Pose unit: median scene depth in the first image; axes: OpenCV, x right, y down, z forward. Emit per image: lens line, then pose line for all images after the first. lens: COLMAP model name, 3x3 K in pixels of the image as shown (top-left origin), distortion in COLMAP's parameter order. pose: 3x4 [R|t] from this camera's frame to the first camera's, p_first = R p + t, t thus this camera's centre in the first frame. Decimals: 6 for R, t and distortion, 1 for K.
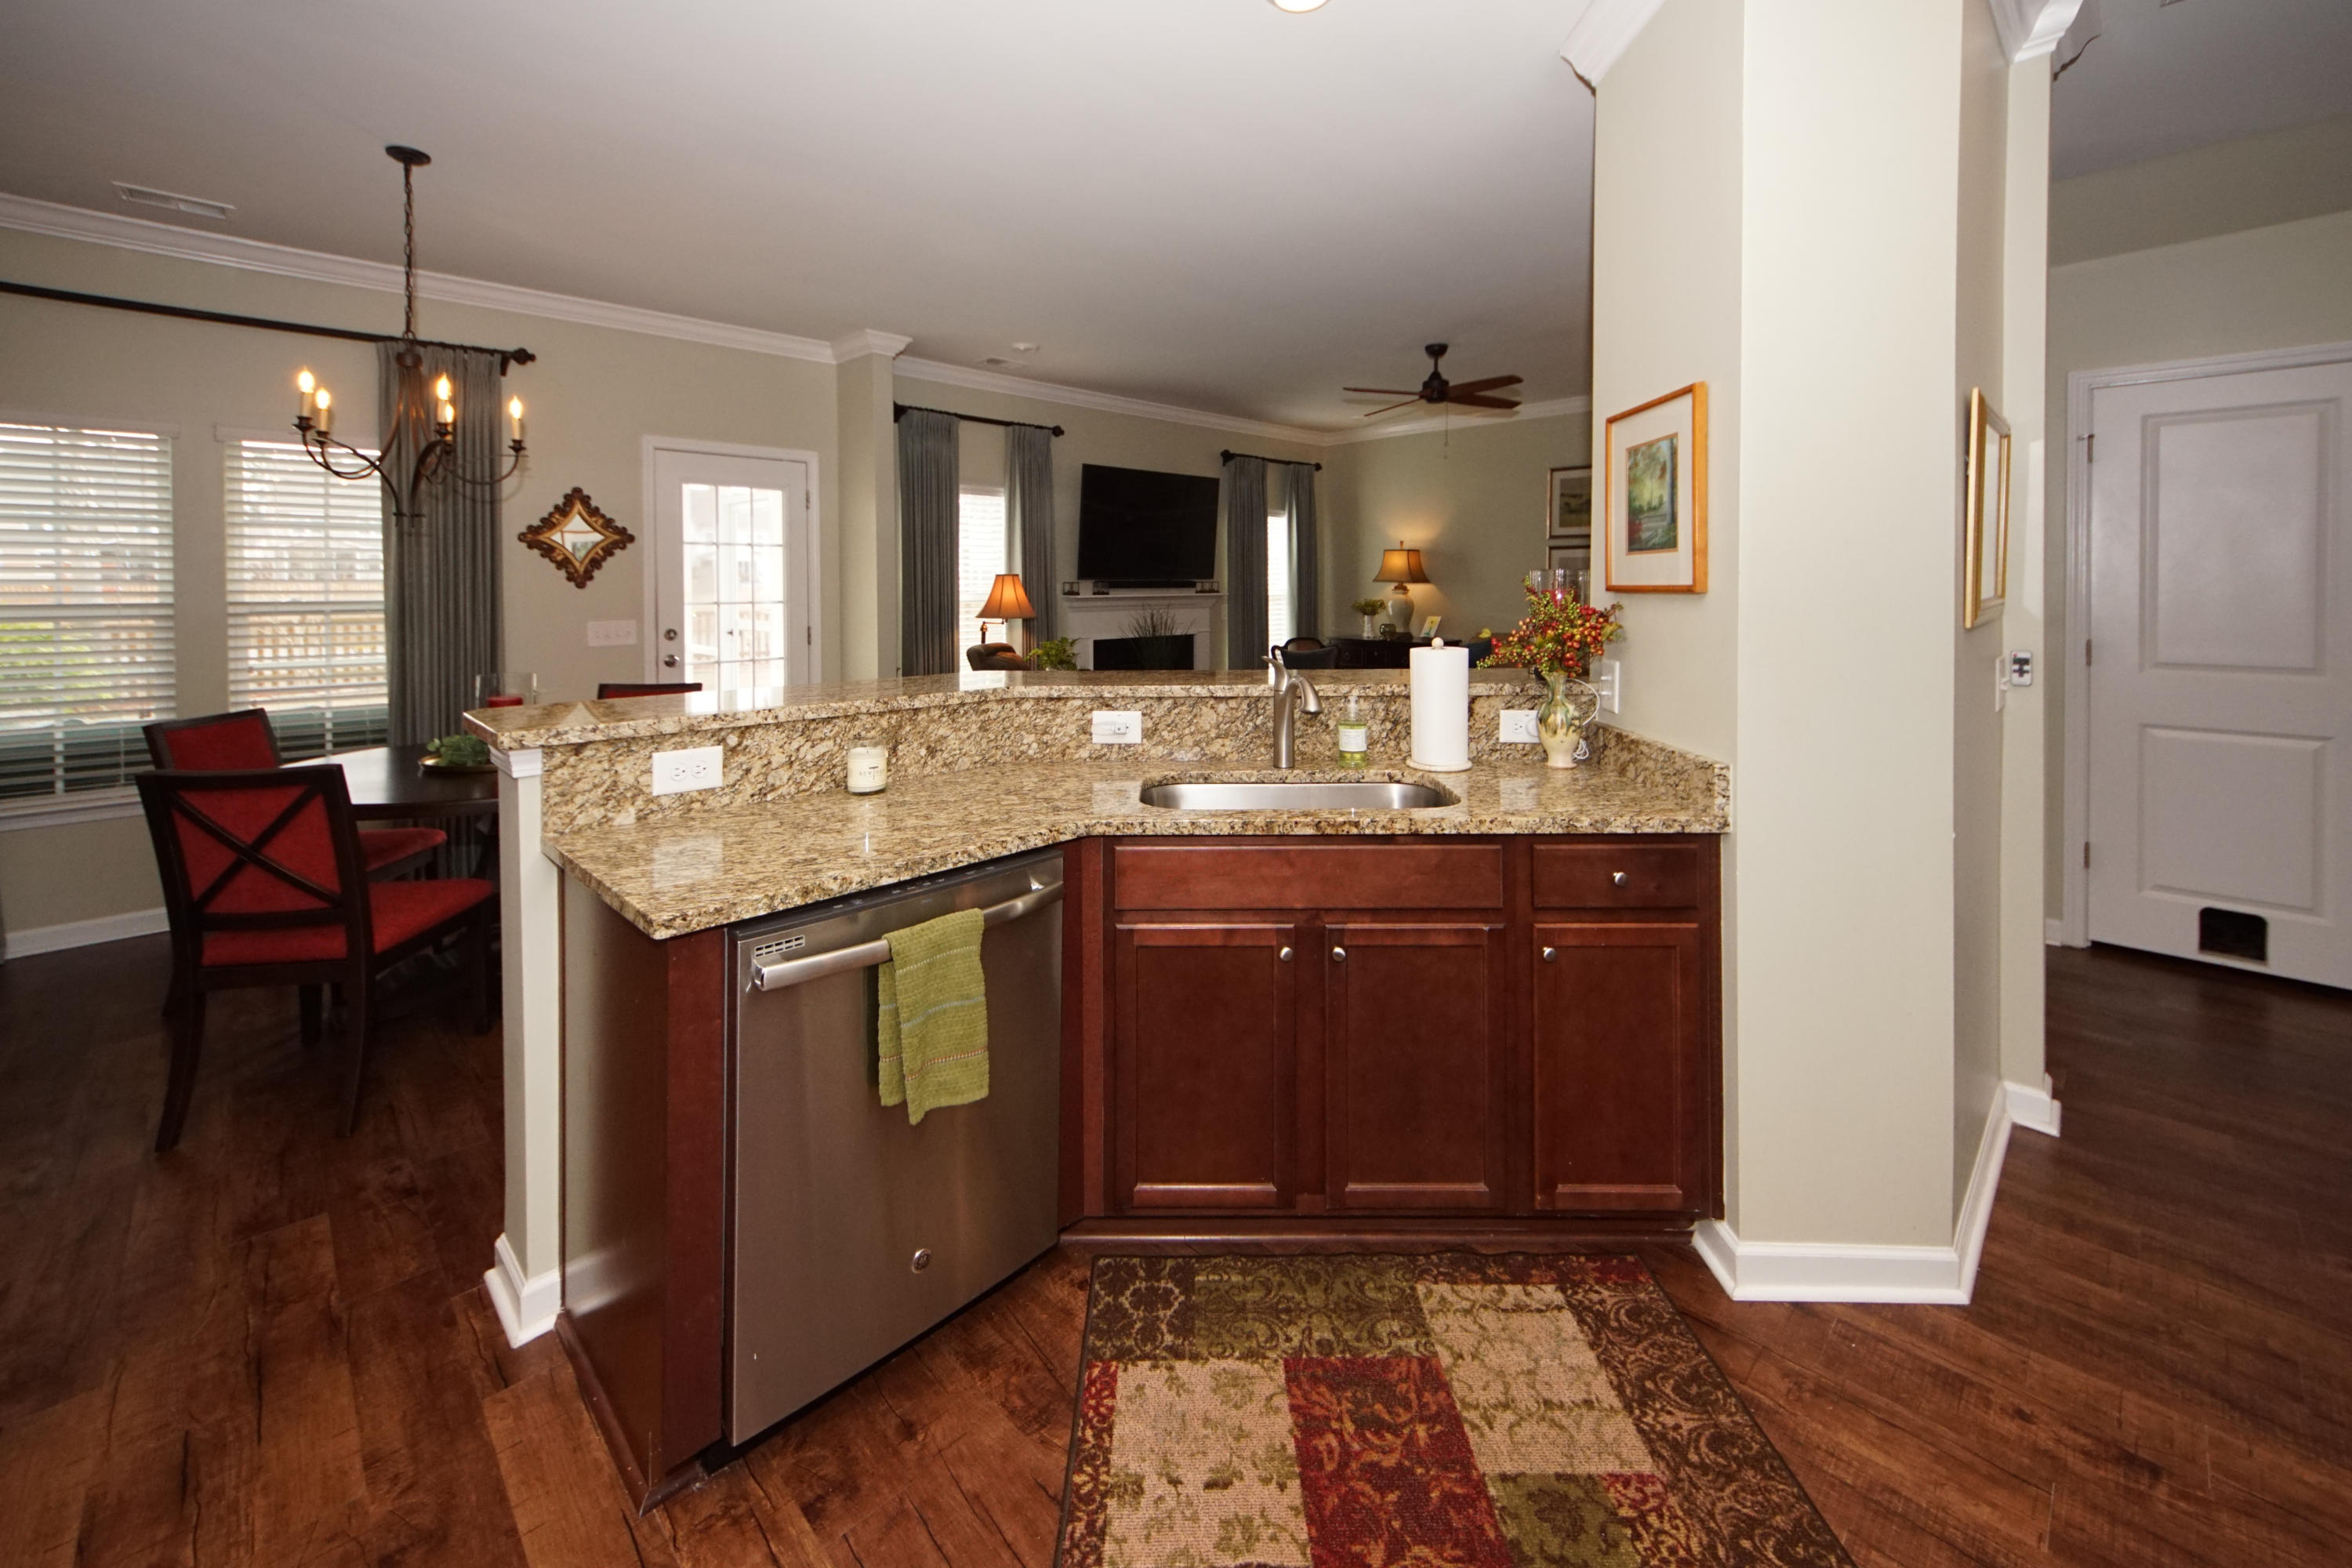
lens RADIAL K [[943.1, 0, 1202.0], [0, 943.1, 592.1], [0, 0, 1]] dist [0.009799, -0.004578]
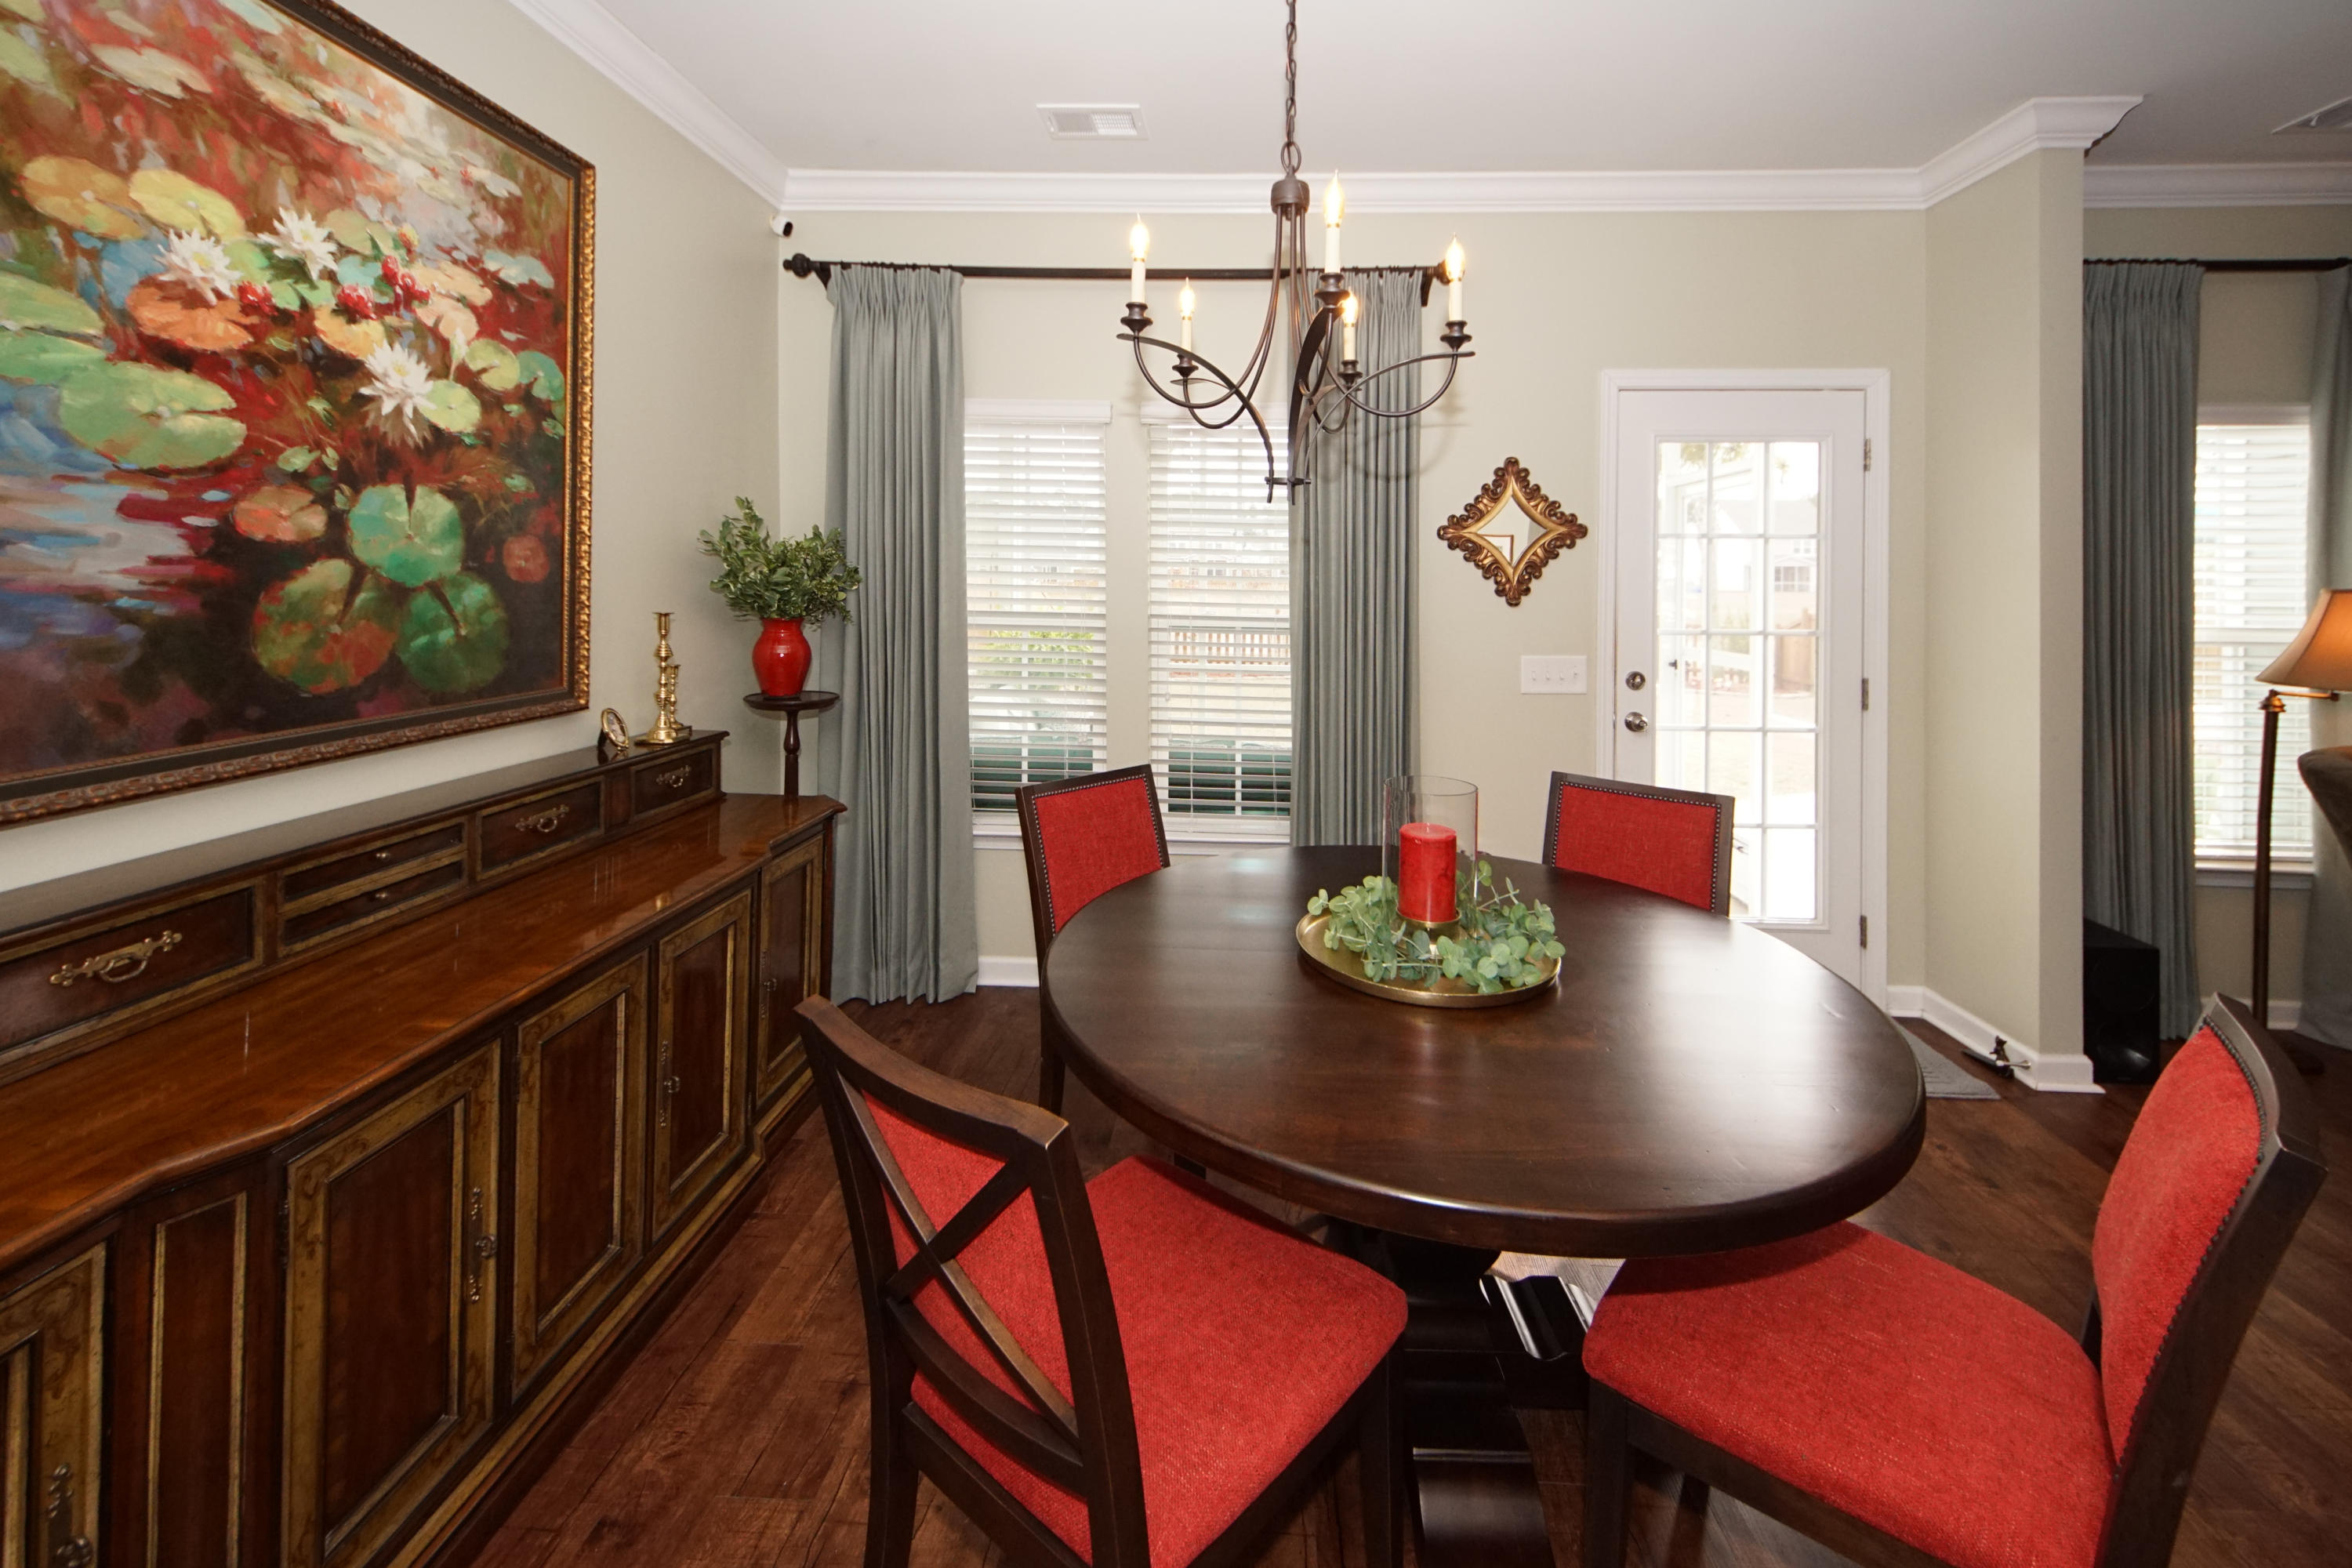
lens RADIAL K [[943.1, 0, 1202.0], [0, 943.1, 592.1], [0, 0, 1]] dist [0.009799, -0.004578]
pose [[0.654235, 0.012108, -0.756194, -0.659943], [-0.018047, 0.999837, 0.000395, -0.023909], [0.756076, 0.013389, 0.654347, 0.881881]]
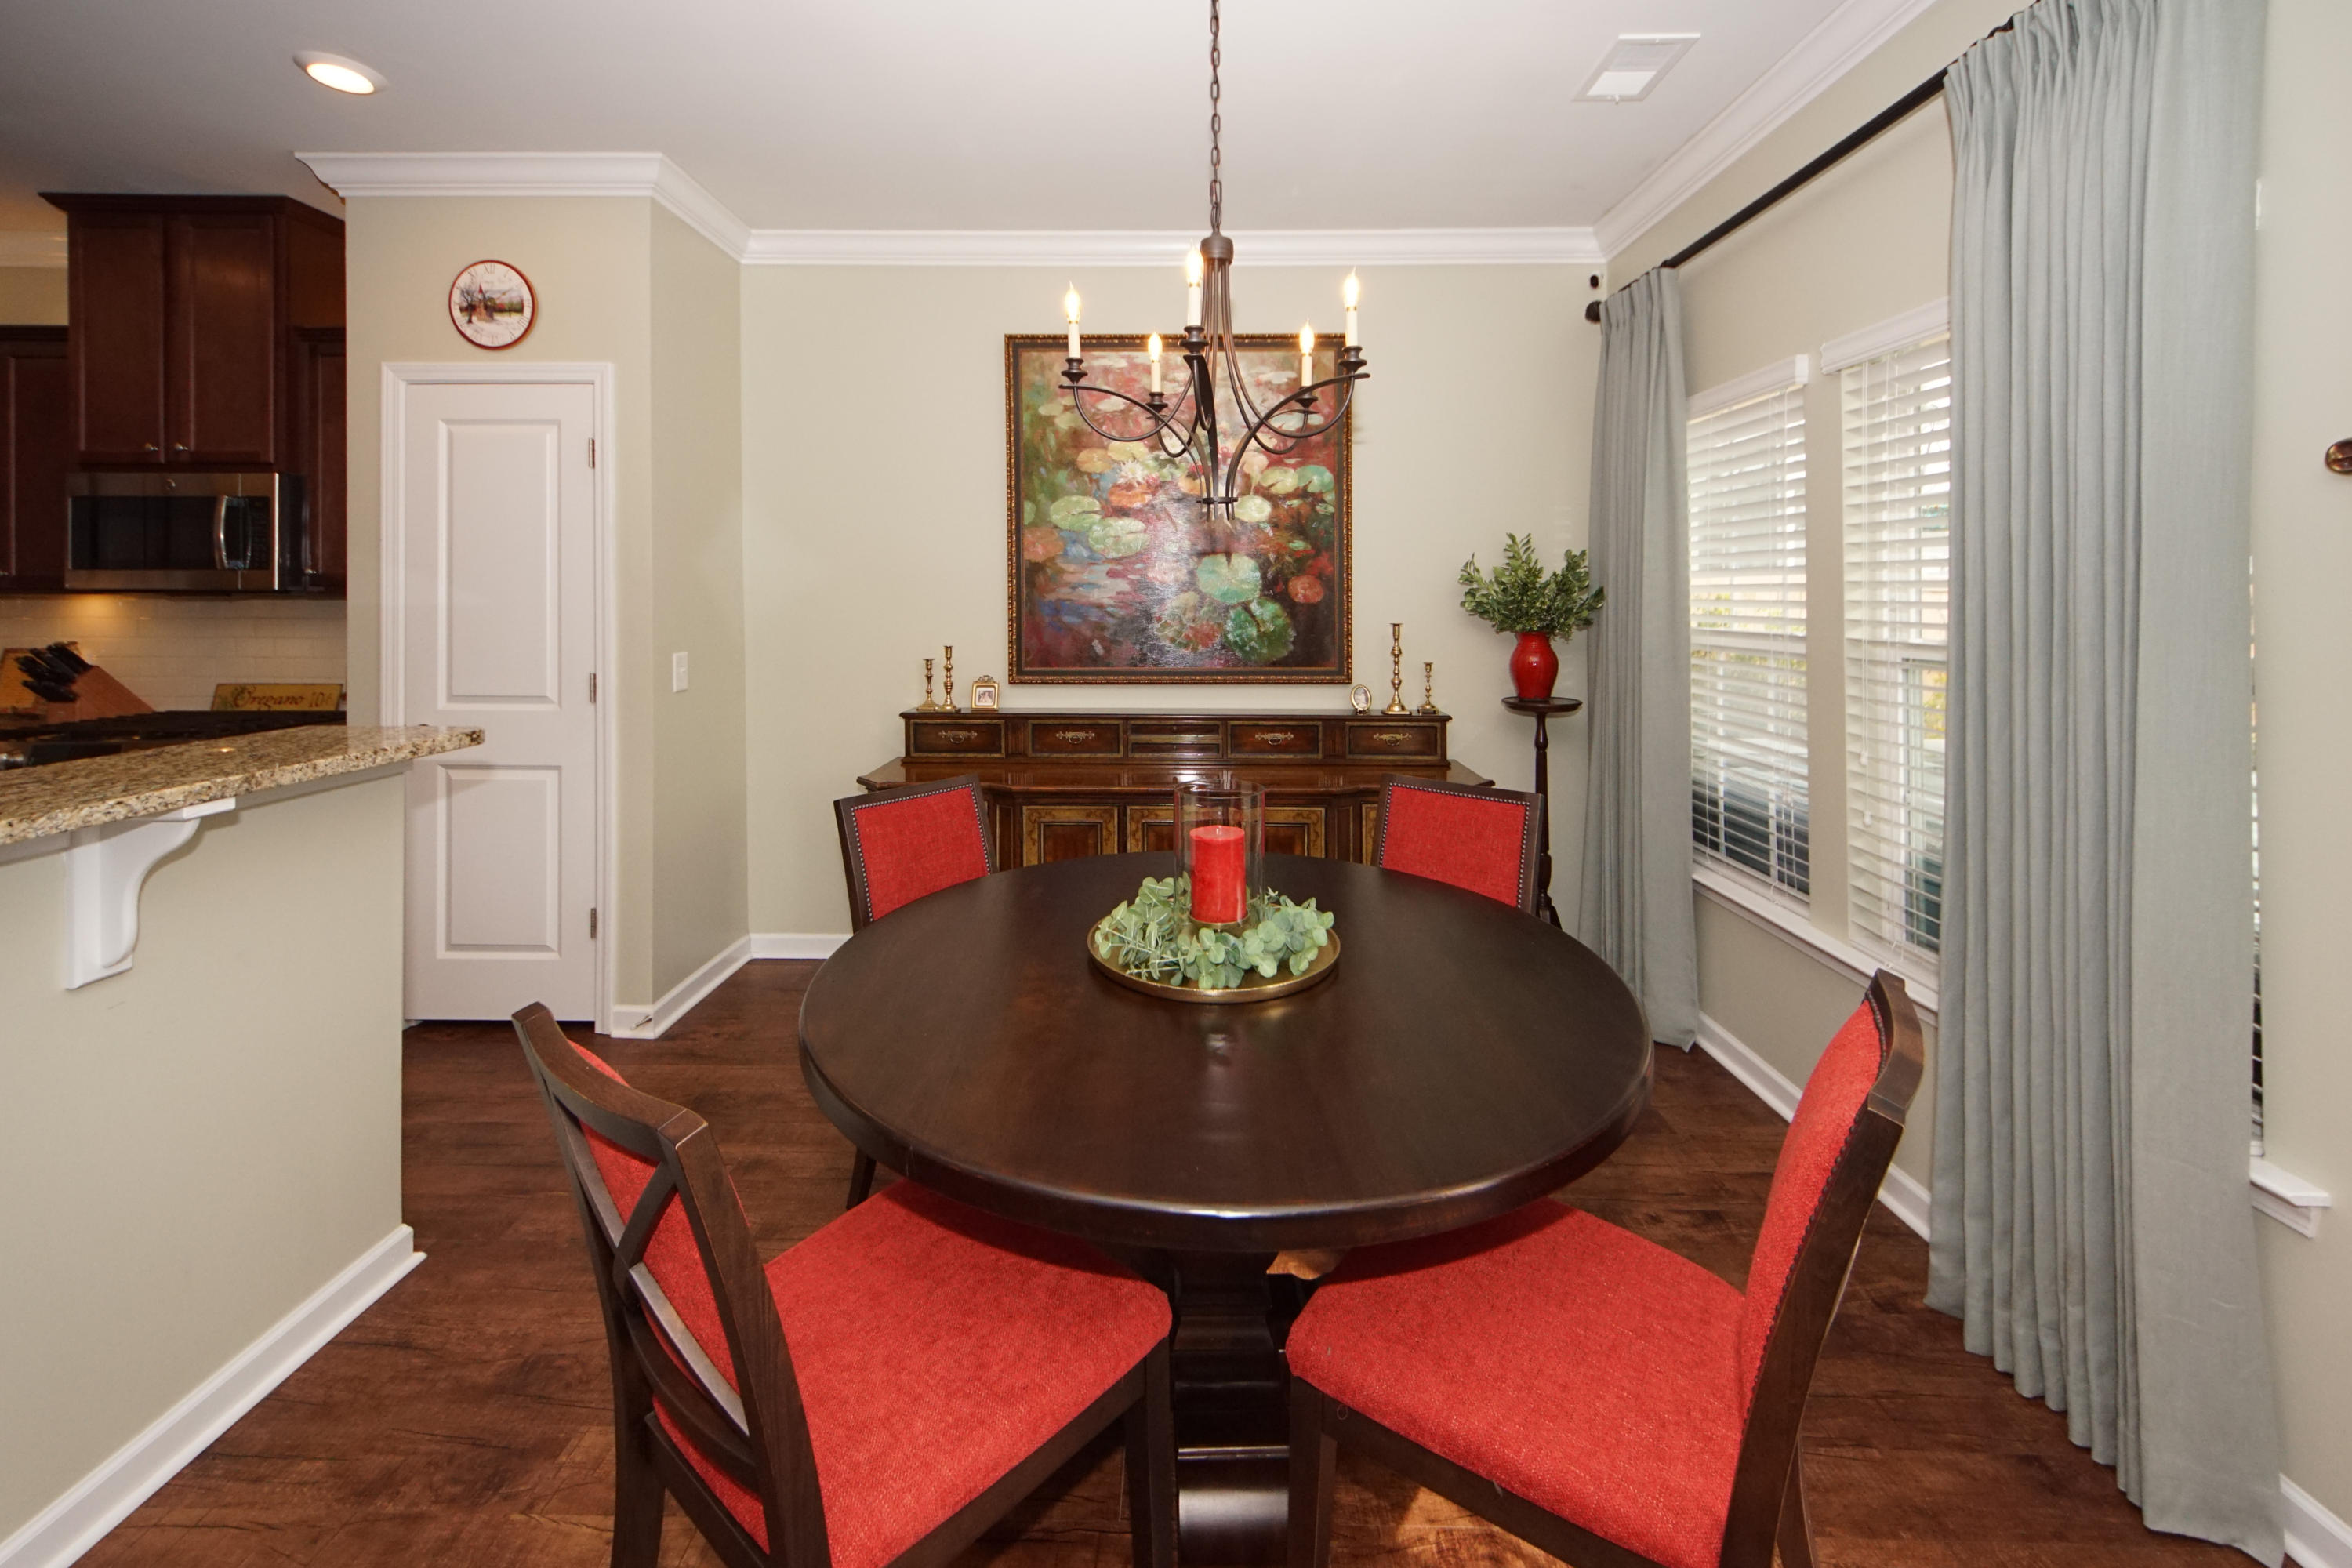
lens RADIAL K [[920.8, 0, 1176.2], [0, 920.8, 609.2], [0, 0, 1]] dist [0.000342, -0.003628]
pose [[-0.708768, -0.004072, -0.705429, -0.551317], [-0.013320, 0.999882, 0.007611, -0.017678], [0.705315, 0.014791, -0.708739, 2.023726]]
